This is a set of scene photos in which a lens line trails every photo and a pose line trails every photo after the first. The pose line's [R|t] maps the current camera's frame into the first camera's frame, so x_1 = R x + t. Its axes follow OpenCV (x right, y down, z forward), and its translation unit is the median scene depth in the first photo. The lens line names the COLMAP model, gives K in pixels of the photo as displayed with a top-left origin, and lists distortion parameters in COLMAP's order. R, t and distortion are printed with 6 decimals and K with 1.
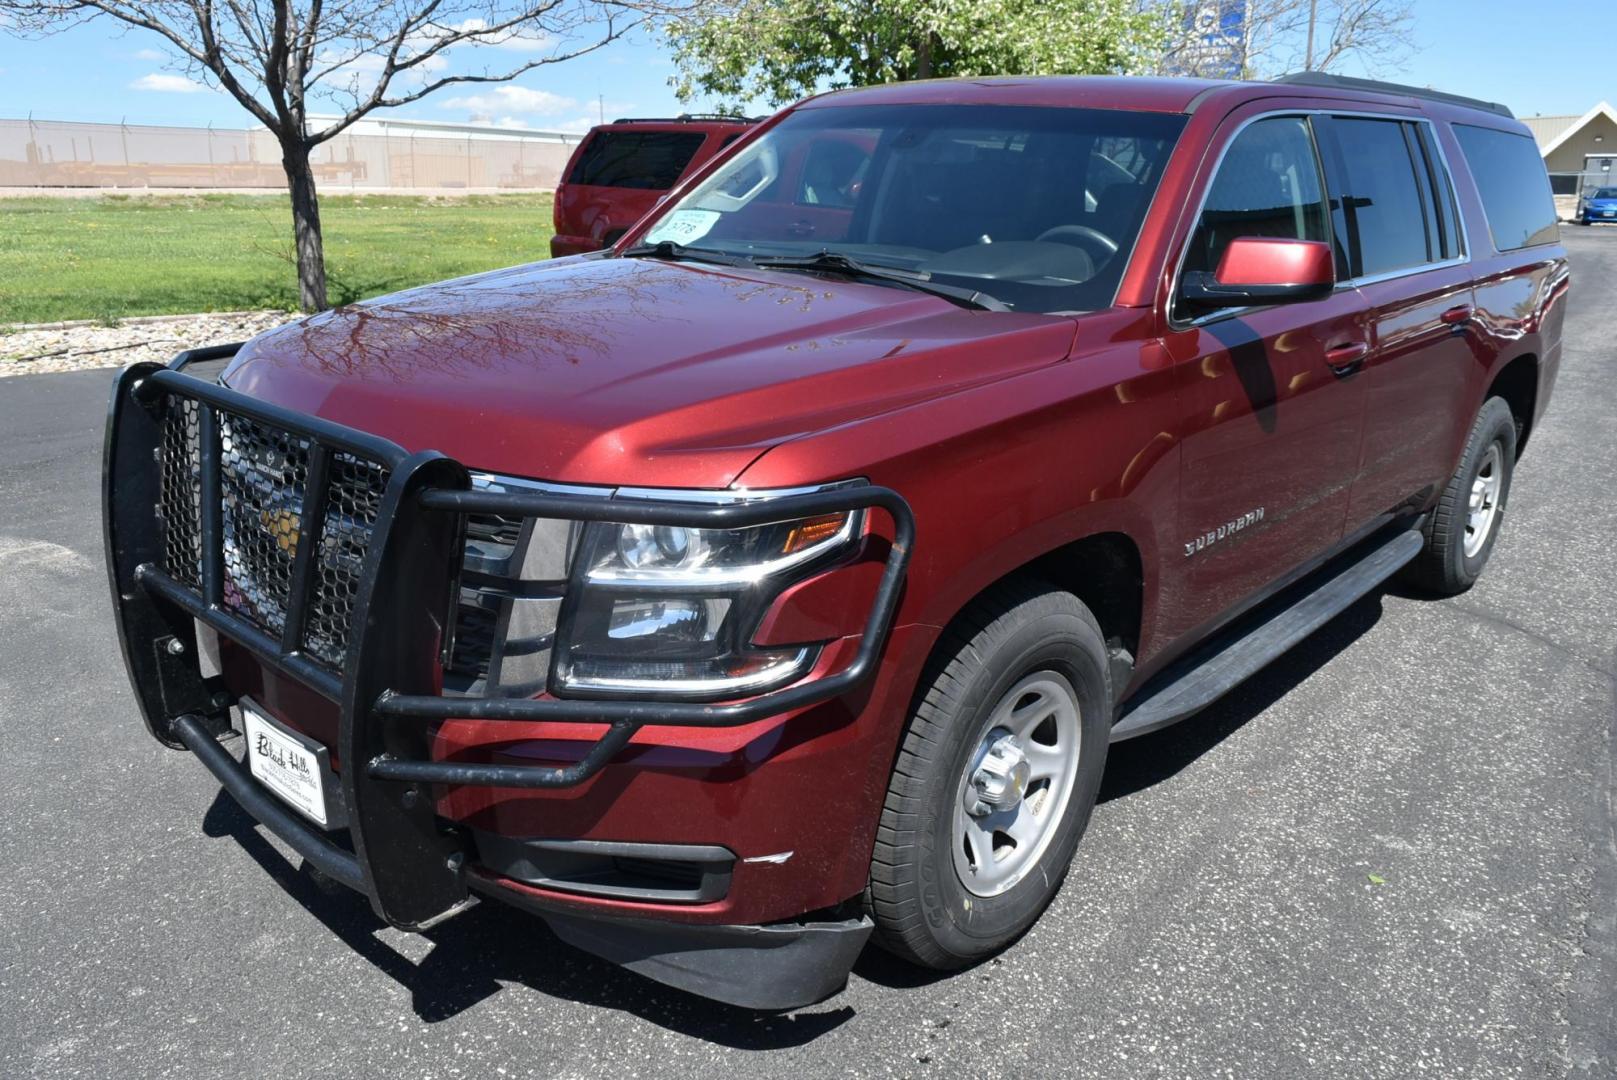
lens RADIAL K [[1256.3, 0, 811.3], [0, 1256.3, 542.4], [0, 0, 1]] dist [-0.026140, 0.016075]
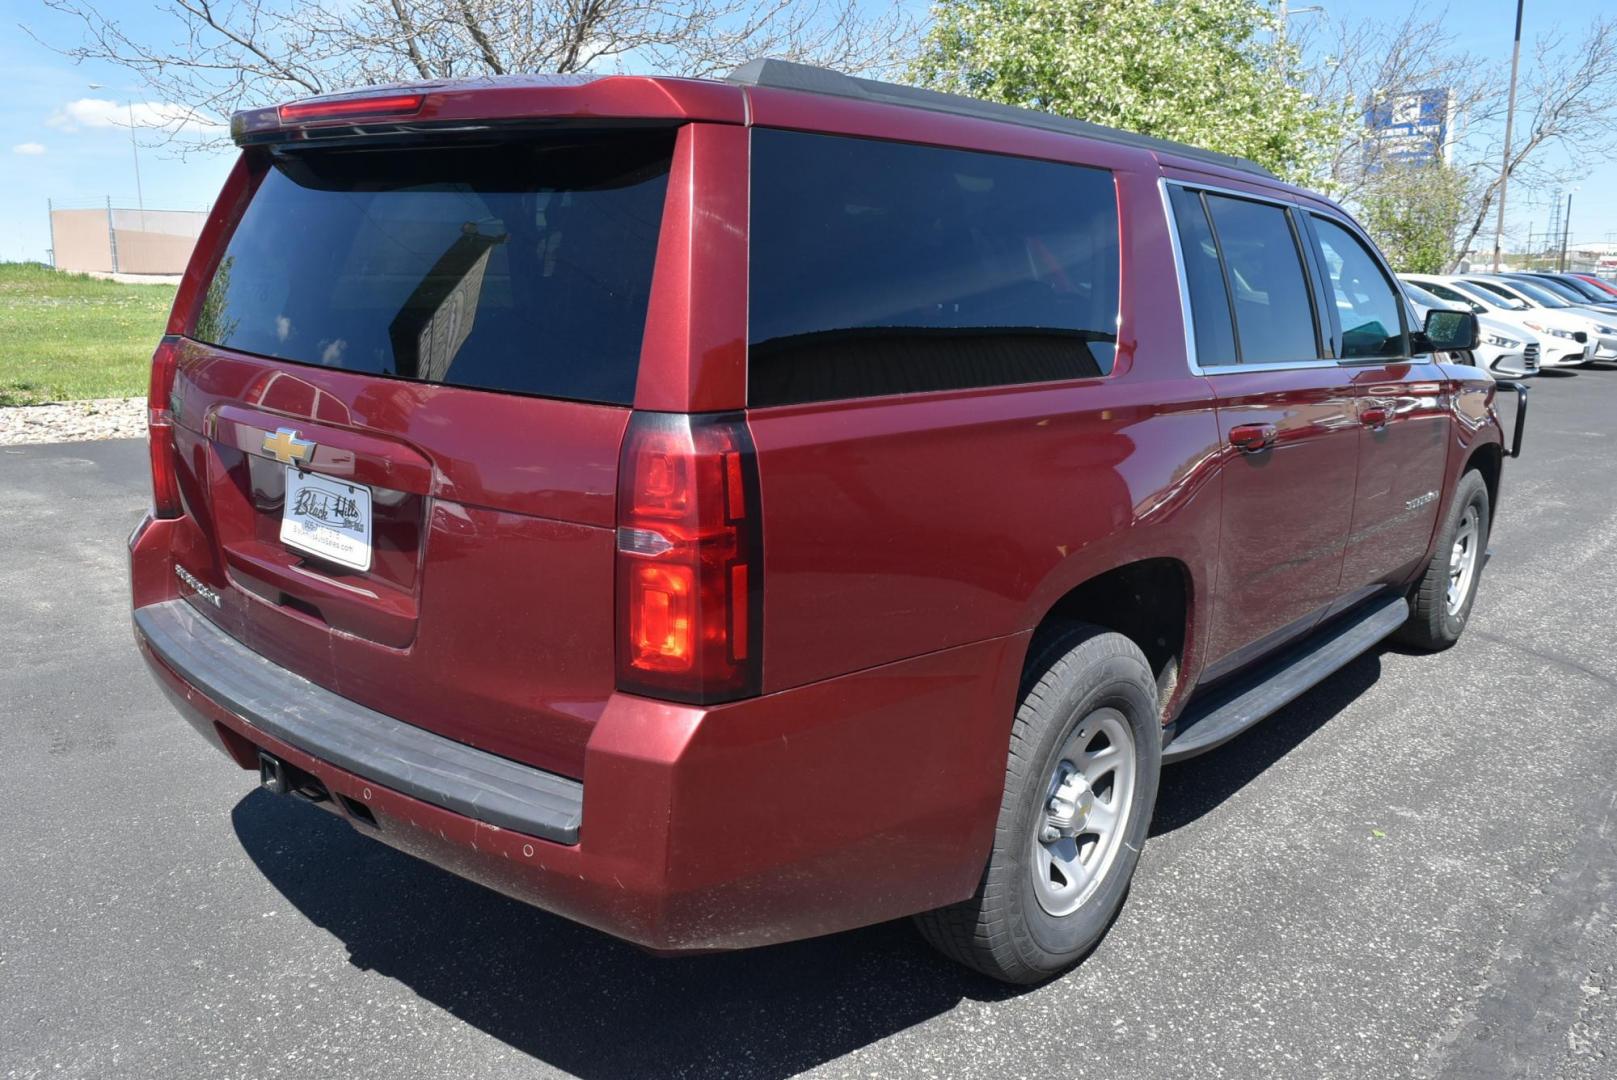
lens RADIAL K [[1256.3, 0, 803.5], [0, 1256.3, 535.7], [0, 0, 1]] dist [-0.026140, 0.016075]
pose [[0.988276, 0.030212, -0.149661, 0.066463], [-0.040853, 0.996812, -0.068540, 0.081919], [0.147113, 0.073850, 0.986359, -0.299394]]
